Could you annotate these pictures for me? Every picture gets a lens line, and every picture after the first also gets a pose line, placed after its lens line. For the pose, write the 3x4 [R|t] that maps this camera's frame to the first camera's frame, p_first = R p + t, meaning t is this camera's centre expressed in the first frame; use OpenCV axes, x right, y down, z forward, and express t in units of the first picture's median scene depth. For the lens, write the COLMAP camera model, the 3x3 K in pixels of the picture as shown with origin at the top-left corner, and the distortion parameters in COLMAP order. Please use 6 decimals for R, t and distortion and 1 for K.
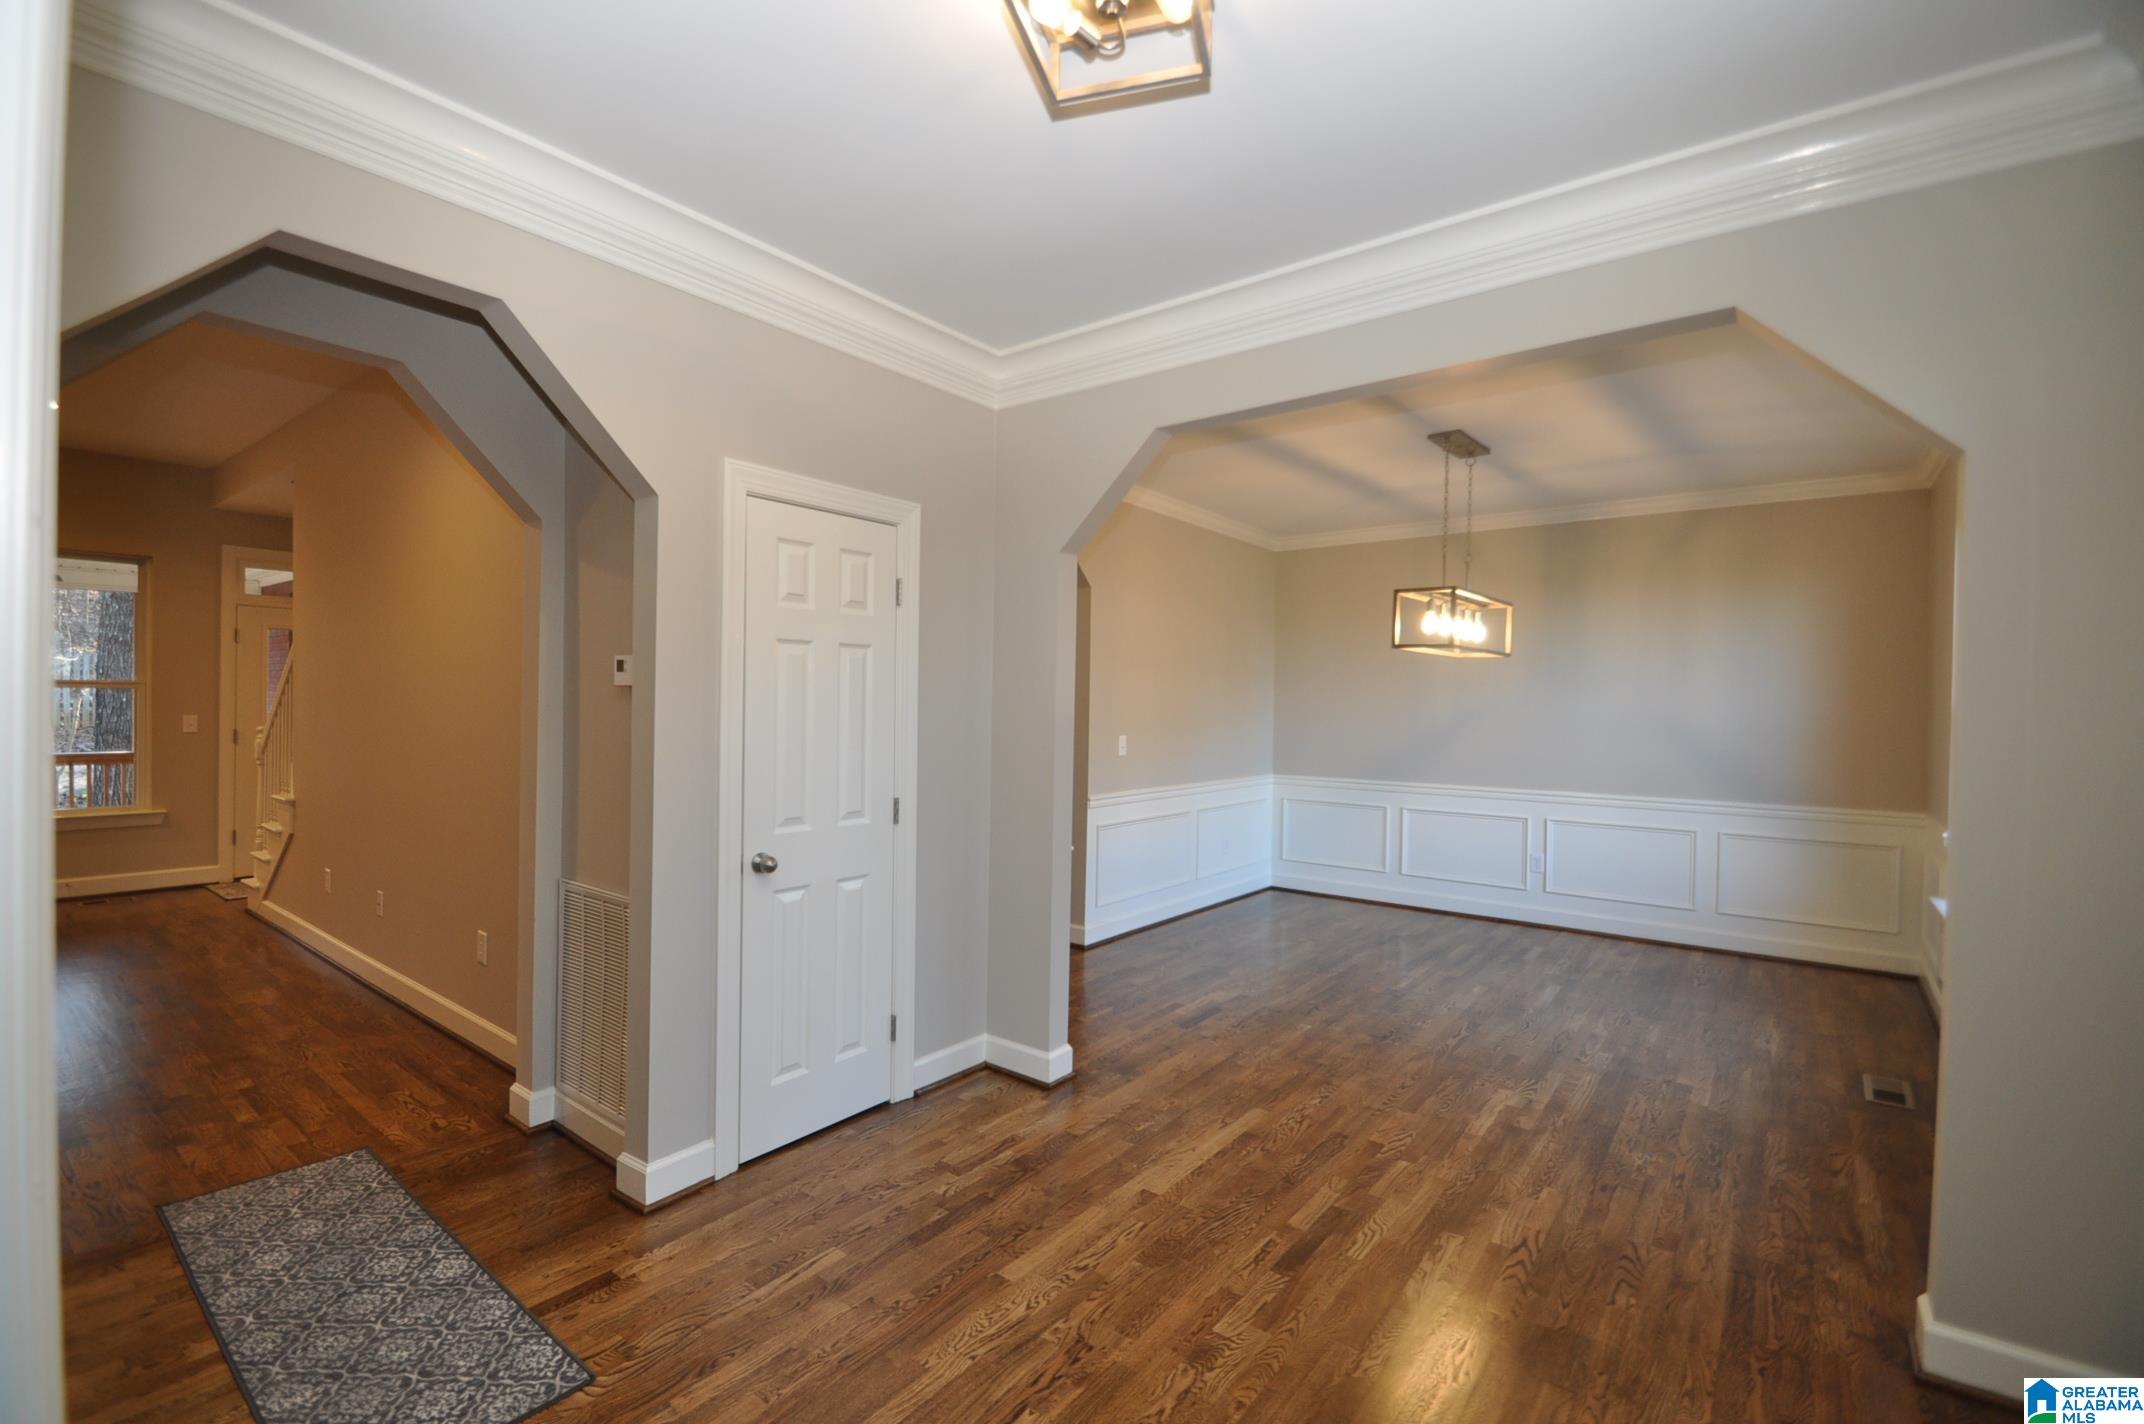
lens RADIAL K [[941.2, 0, 1040.6], [0, 941.2, 711.6], [0, 0, 1]] dist [0.017444, -0.015980]
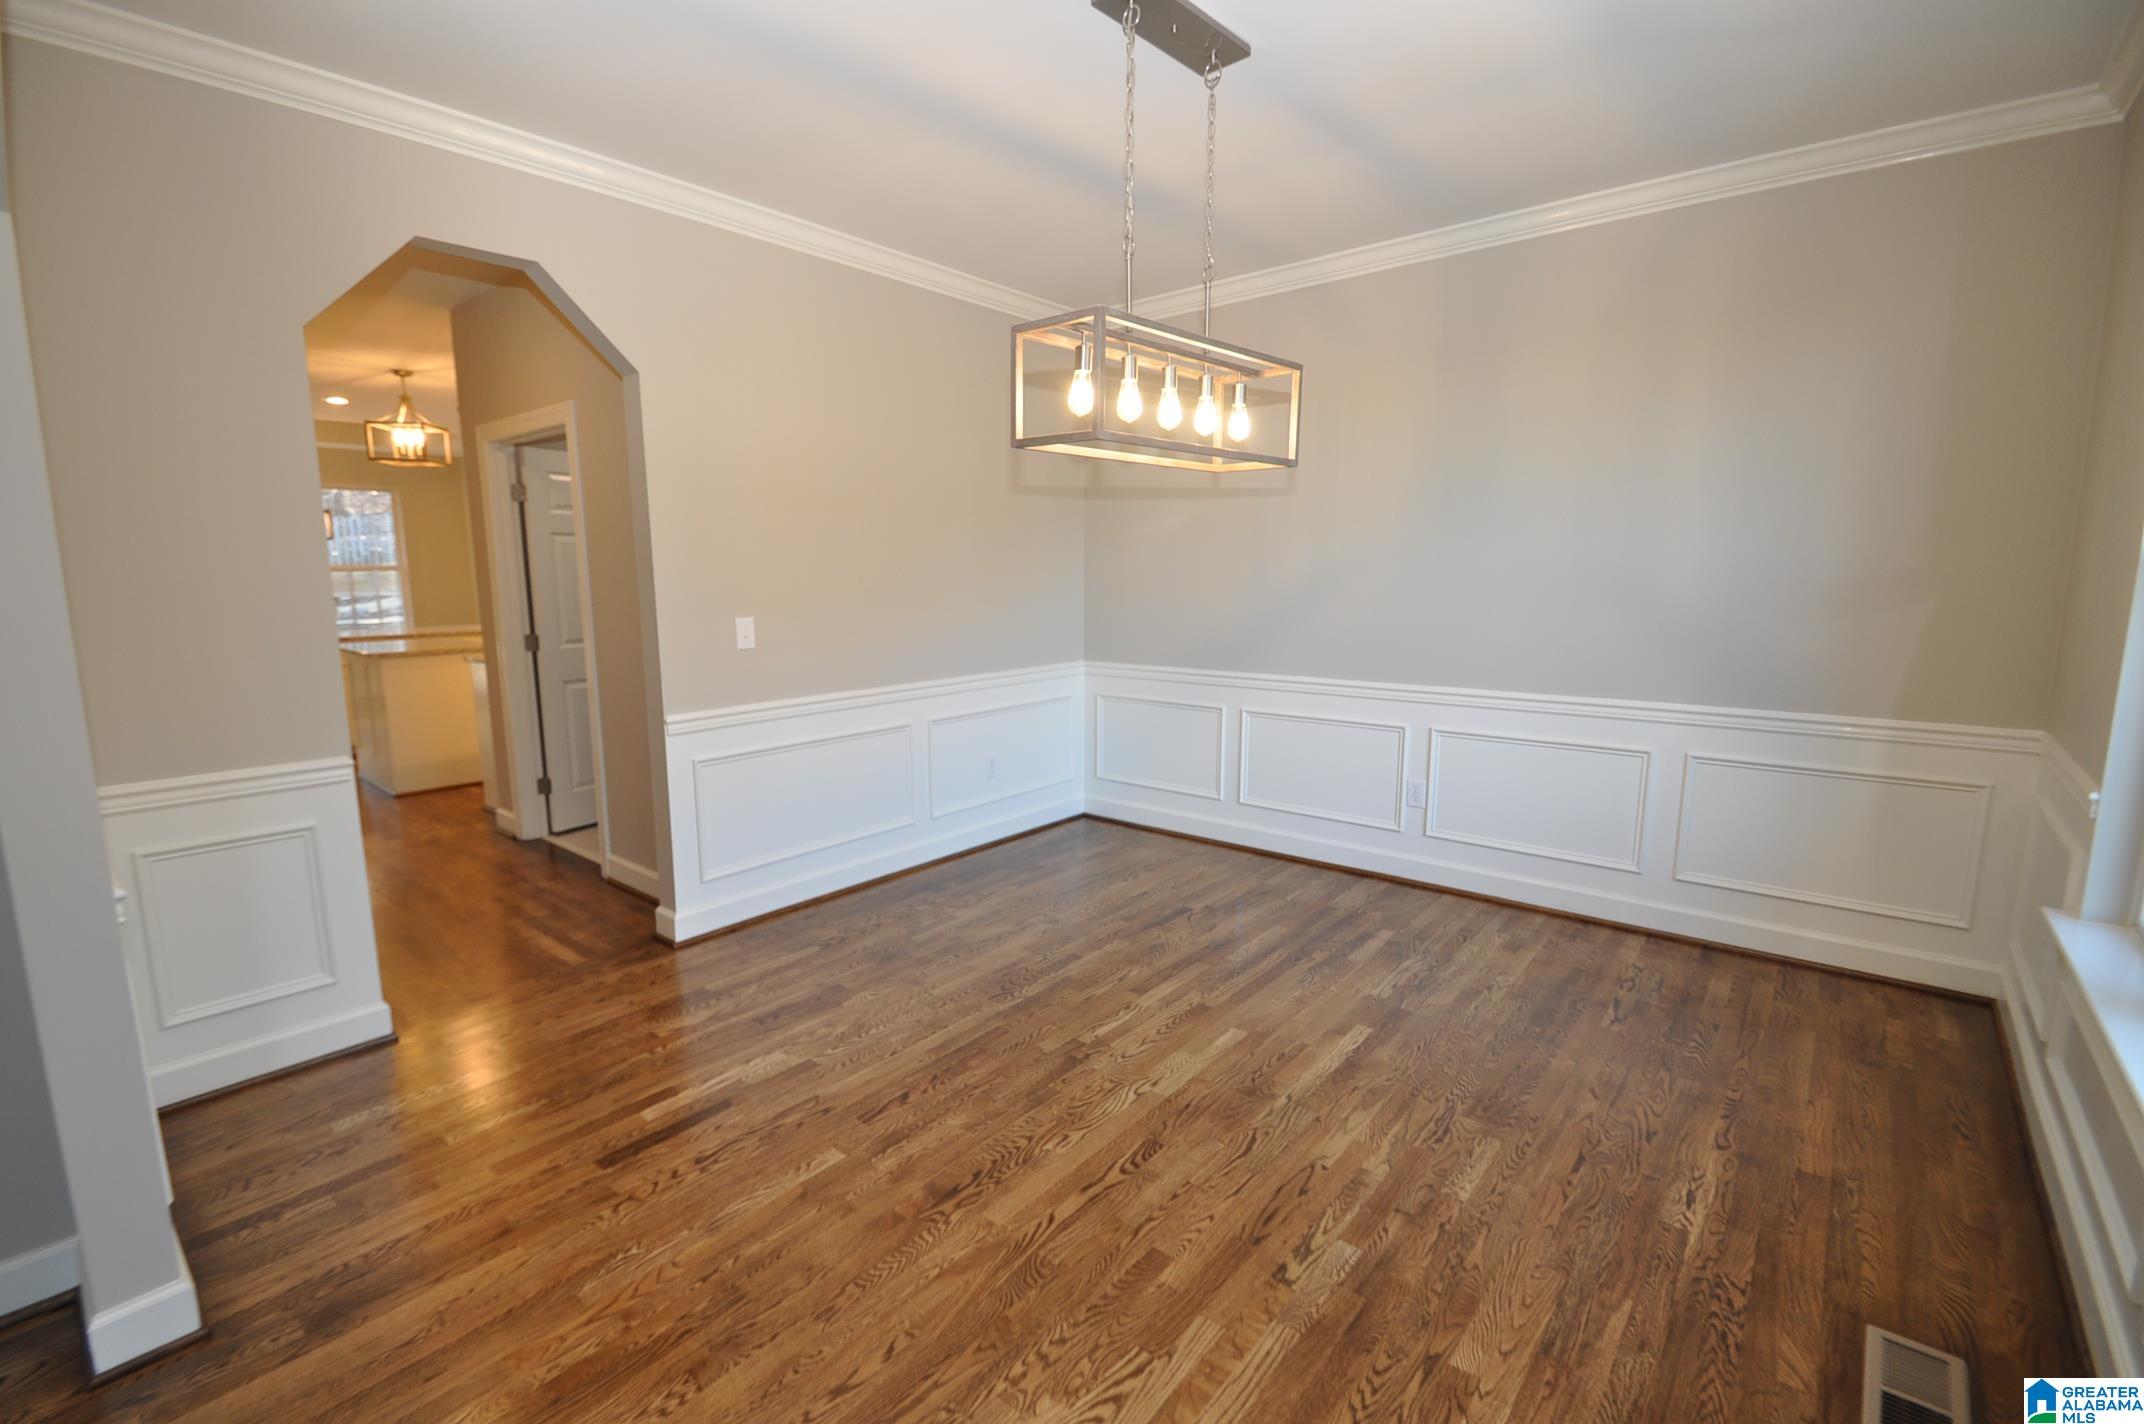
lens RADIAL K [[941.2, 0, 1040.6], [0, 941.2, 711.6], [0, 0, 1]] dist [0.017444, -0.015980]
pose [[0.999018, -0.017059, -0.040880, 0.369465], [0.022670, 0.989752, 0.140988, 0.002531], [0.038056, -0.141777, 0.989167, 0.430248]]
